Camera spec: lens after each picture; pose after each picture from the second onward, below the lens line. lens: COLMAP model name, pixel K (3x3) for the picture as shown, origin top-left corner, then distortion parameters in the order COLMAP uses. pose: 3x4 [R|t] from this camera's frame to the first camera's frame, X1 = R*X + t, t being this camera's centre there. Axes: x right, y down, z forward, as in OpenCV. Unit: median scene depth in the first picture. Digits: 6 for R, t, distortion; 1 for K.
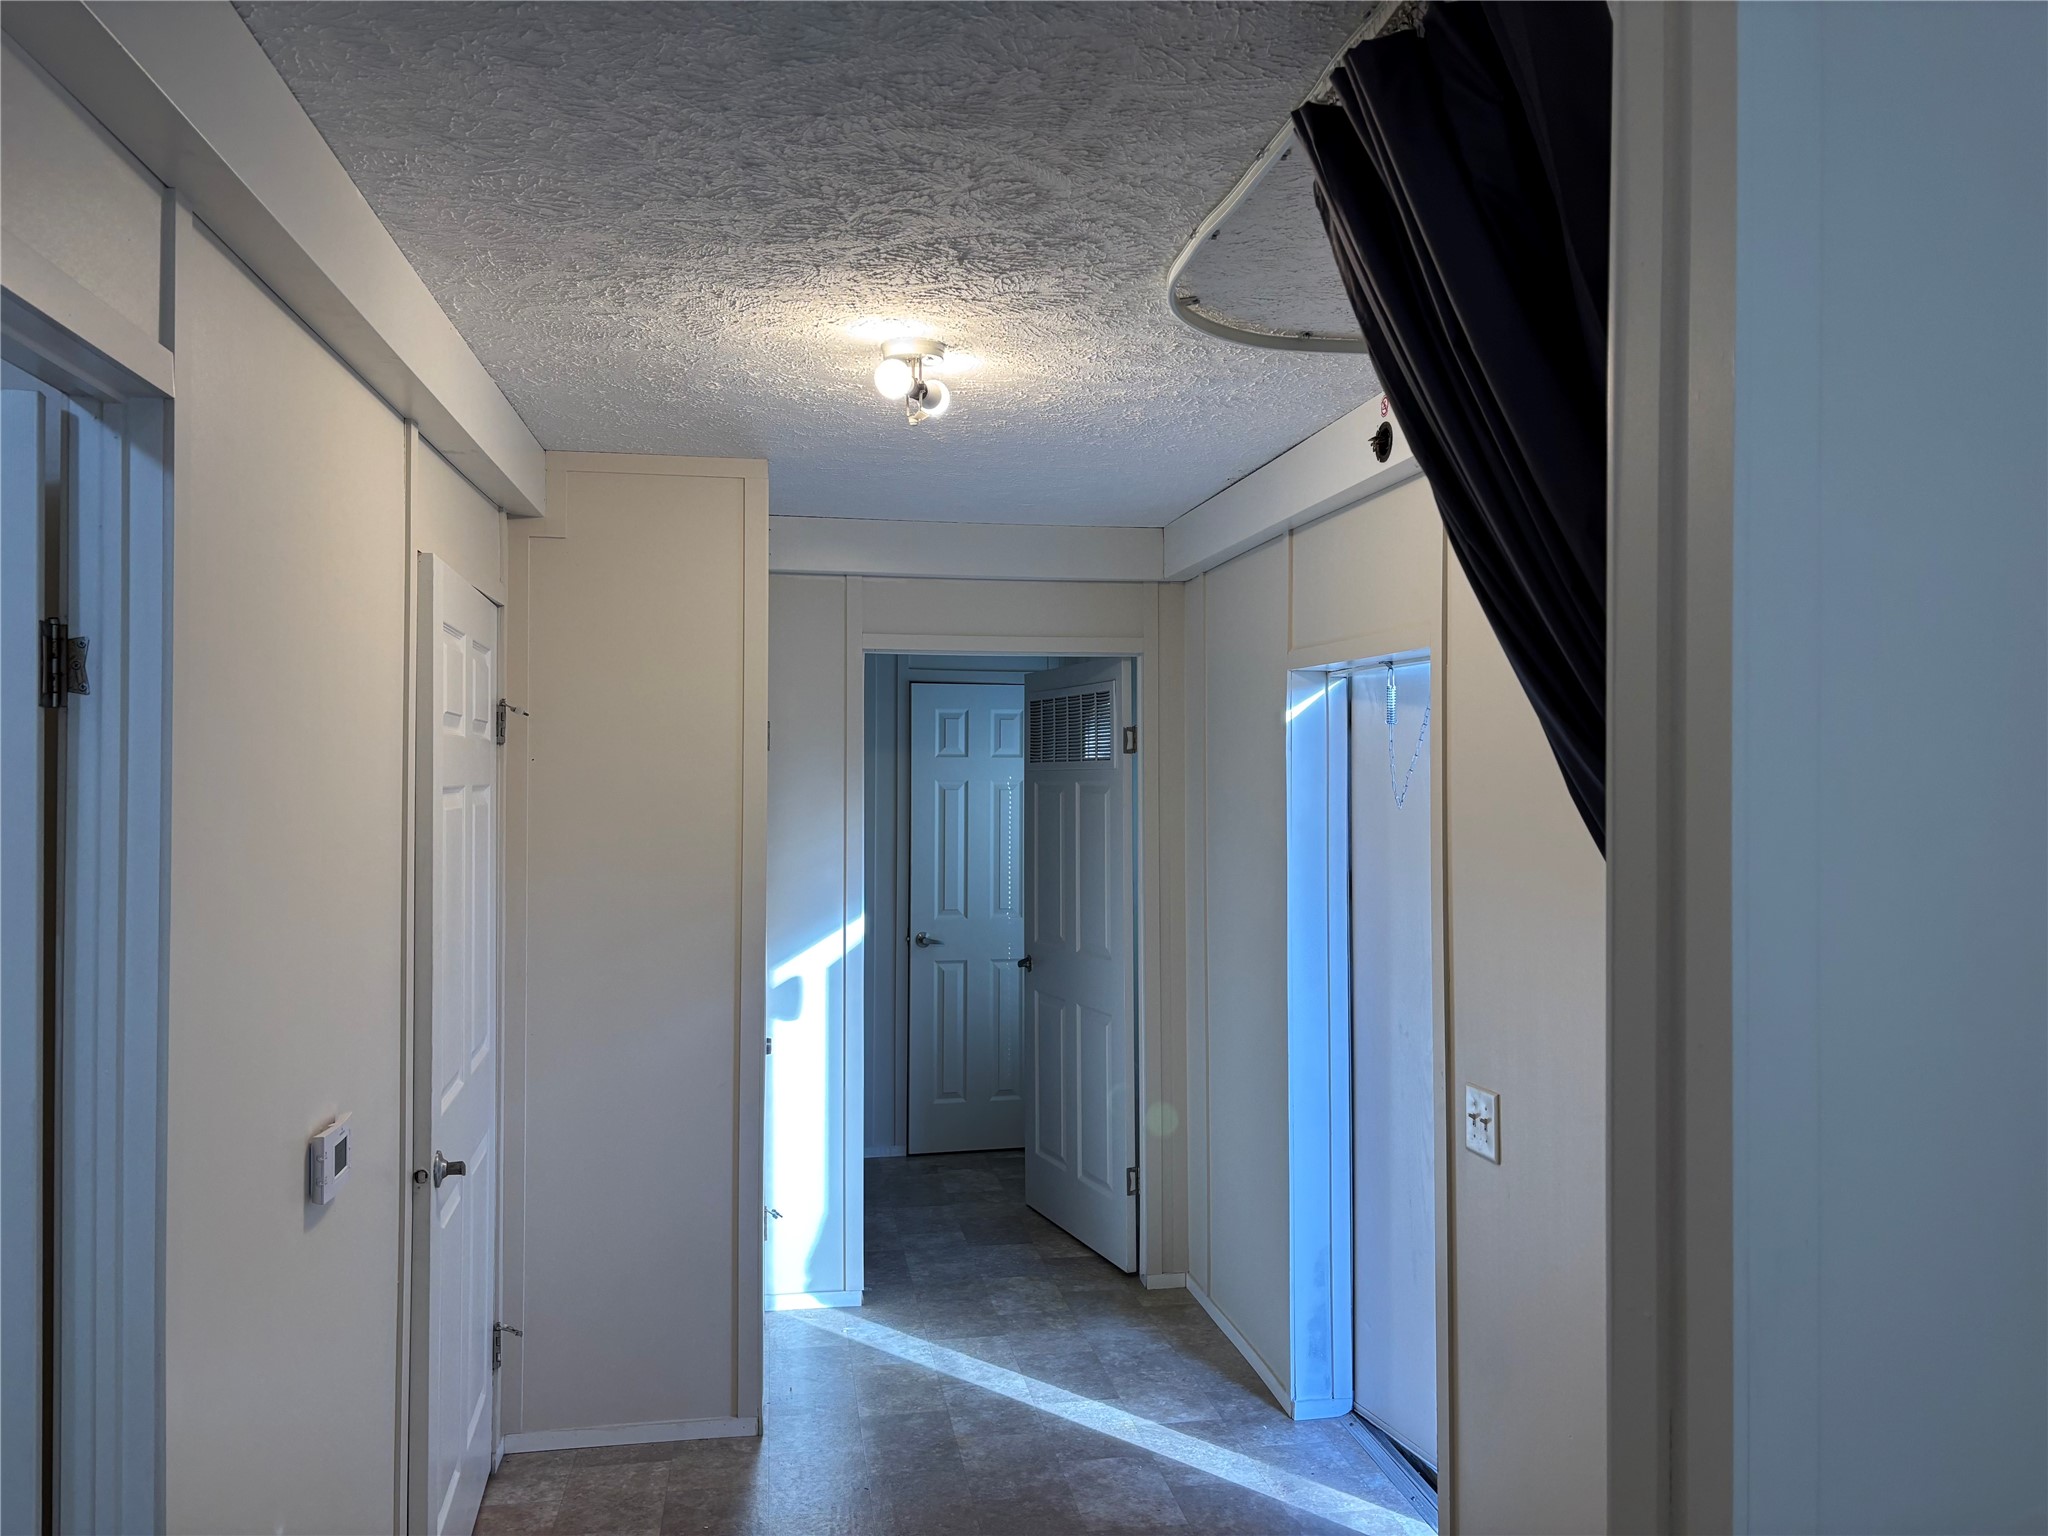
lens RADIAL K [[1556.7, 0, 1039.6], [0, 1556.7, 764.6], [0, 0, 1]] dist [0.051642, -0.038464]
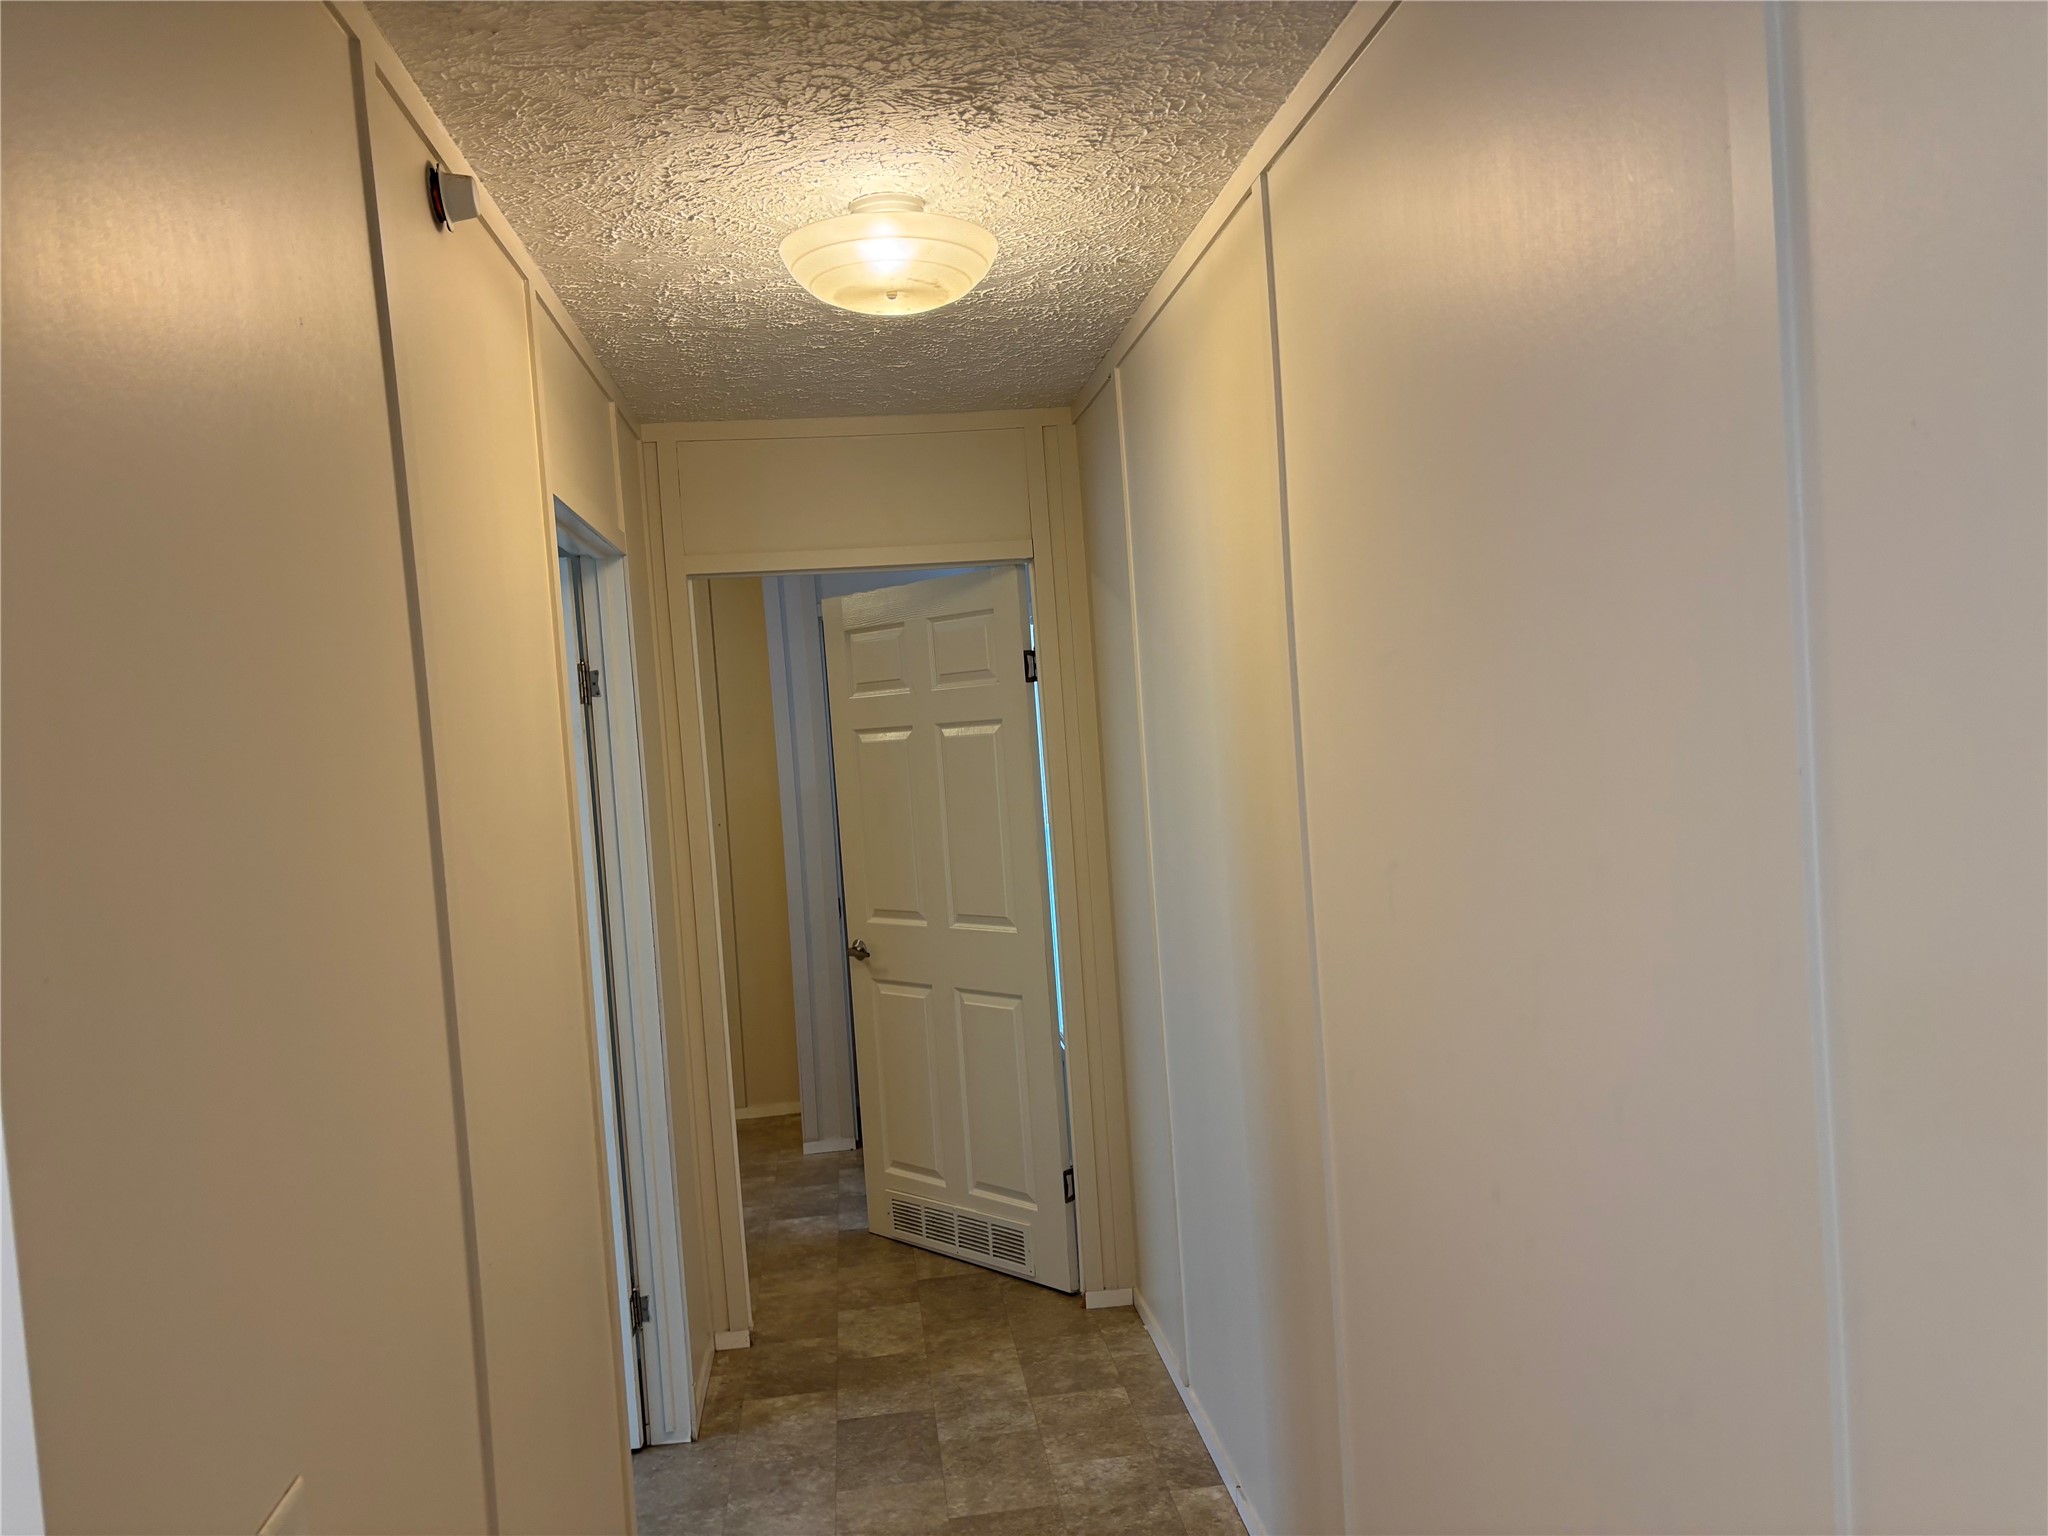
lens RADIAL K [[1556.7, 0, 1024.7], [0, 1556.7, 765.8], [0, 0, 1]] dist [0.051642, -0.038464]
pose [[-0.996194, 0.069074, 0.053157, -0.176716], [0.070664, 0.997089, 0.028632, 0.023385], [-0.051025, 0.032279, -0.998176, 2.589448]]
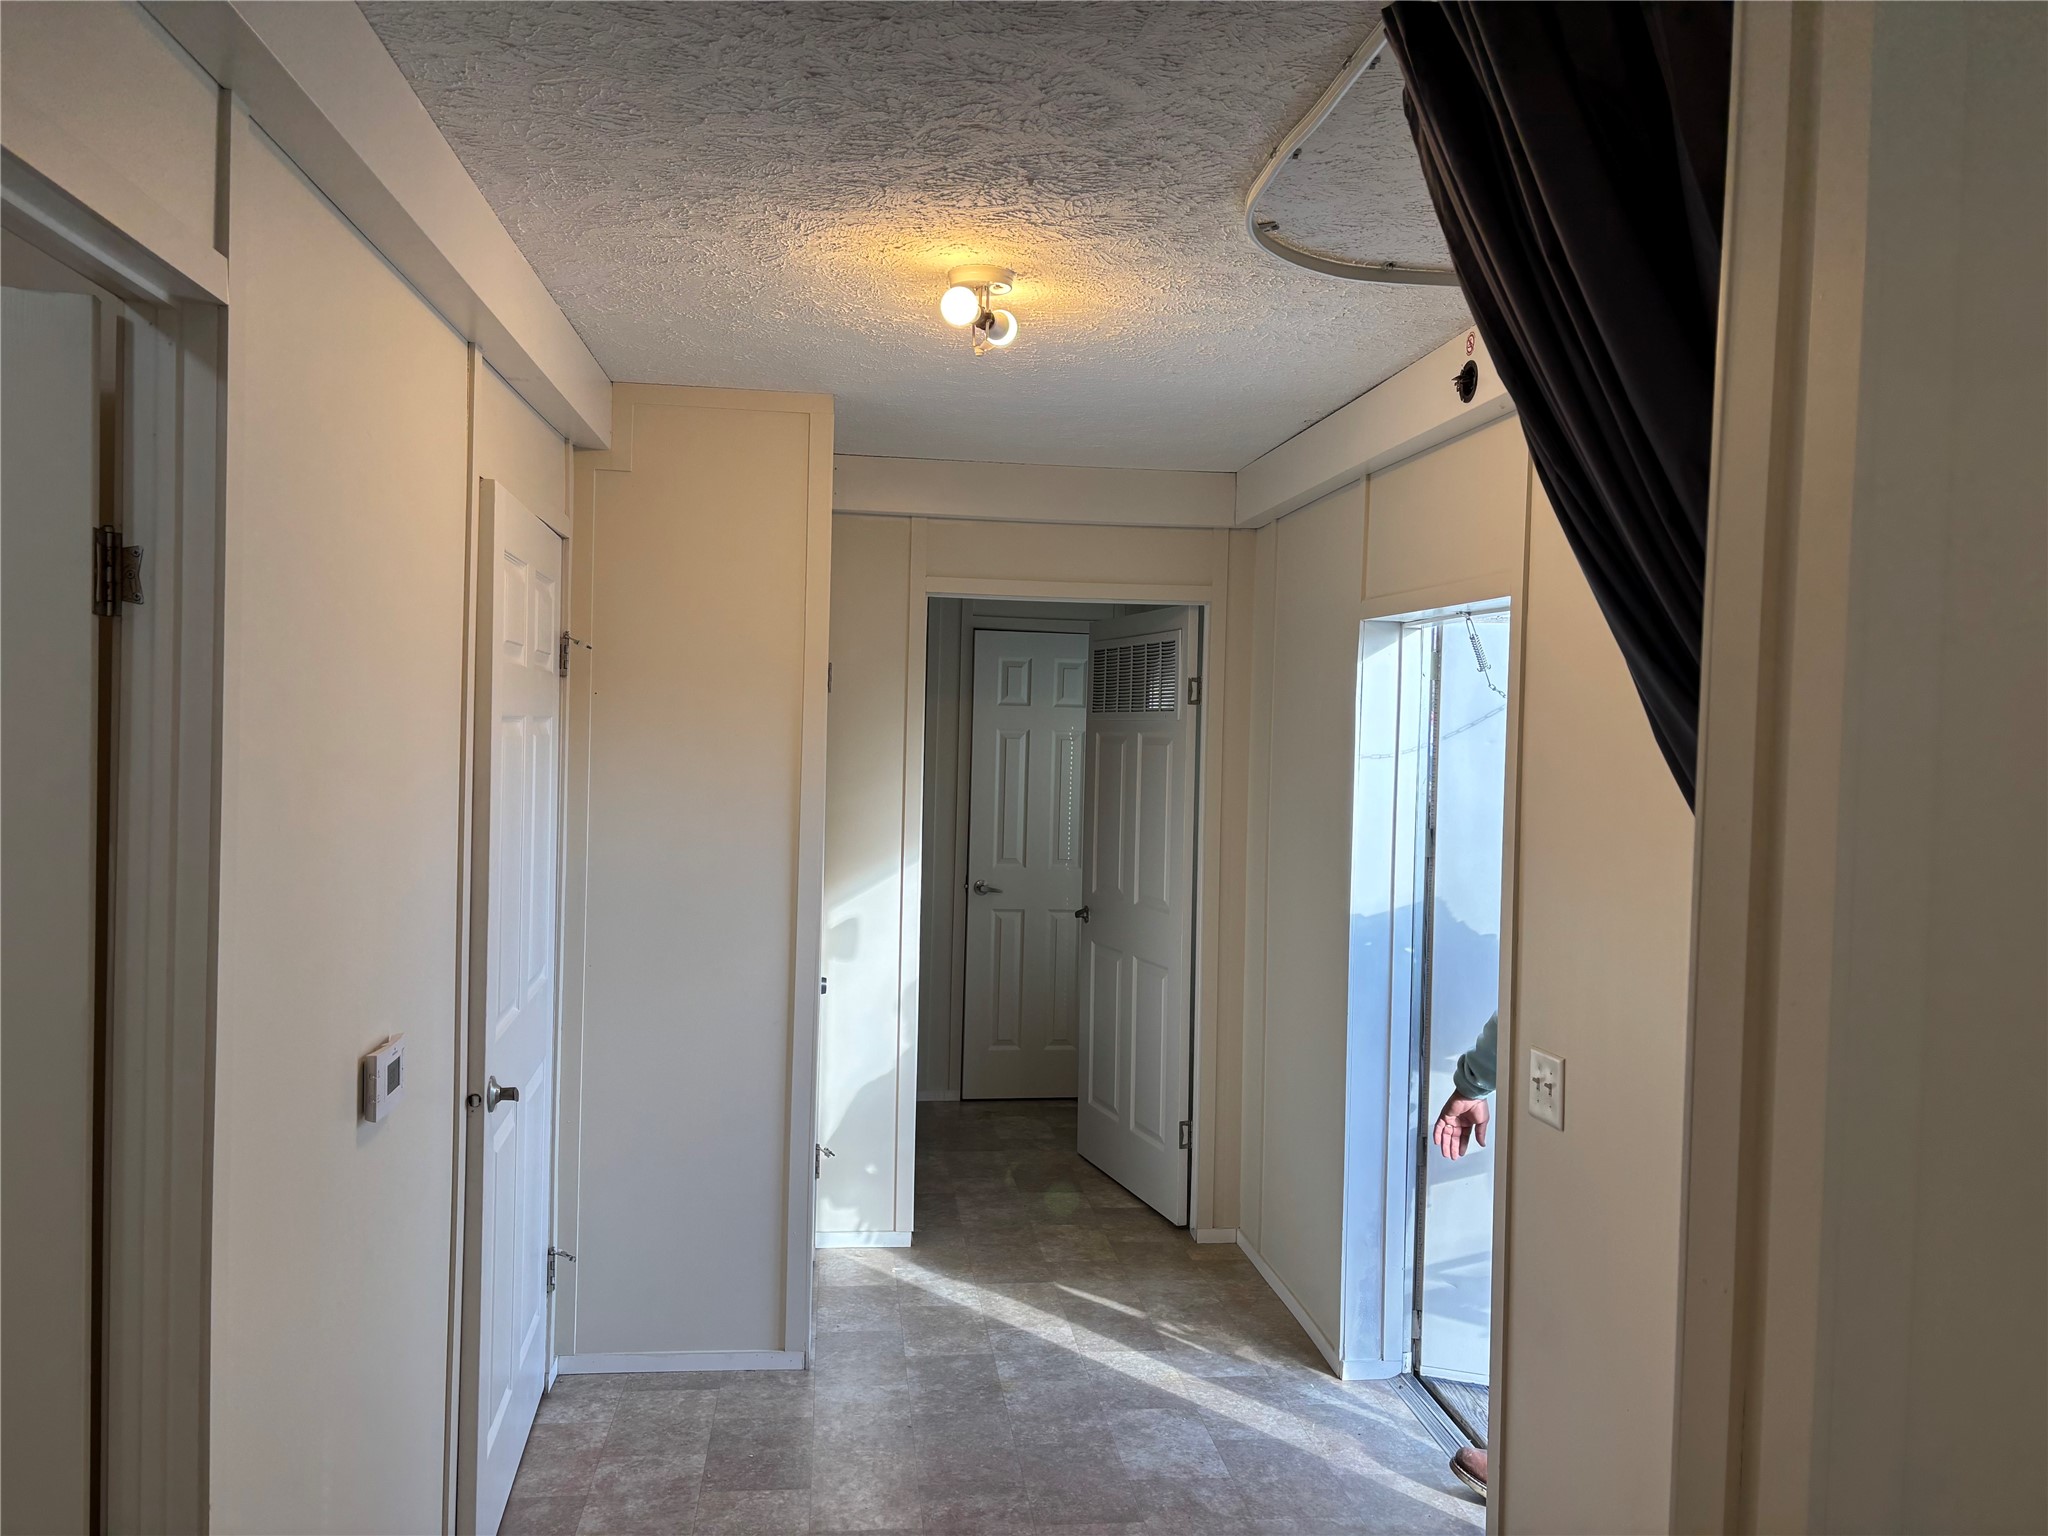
lens RADIAL K [[1556.7, 0, 1019.4], [0, 1556.7, 768.6], [0, 0, 1]] dist [0.051642, -0.038464]
pose [[0.998175, 0.026230, -0.054396, 0.003930], [-0.024489, 0.999174, 0.032428, 0.007391], [0.055202, -0.031037, 0.997993, 0.018513]]
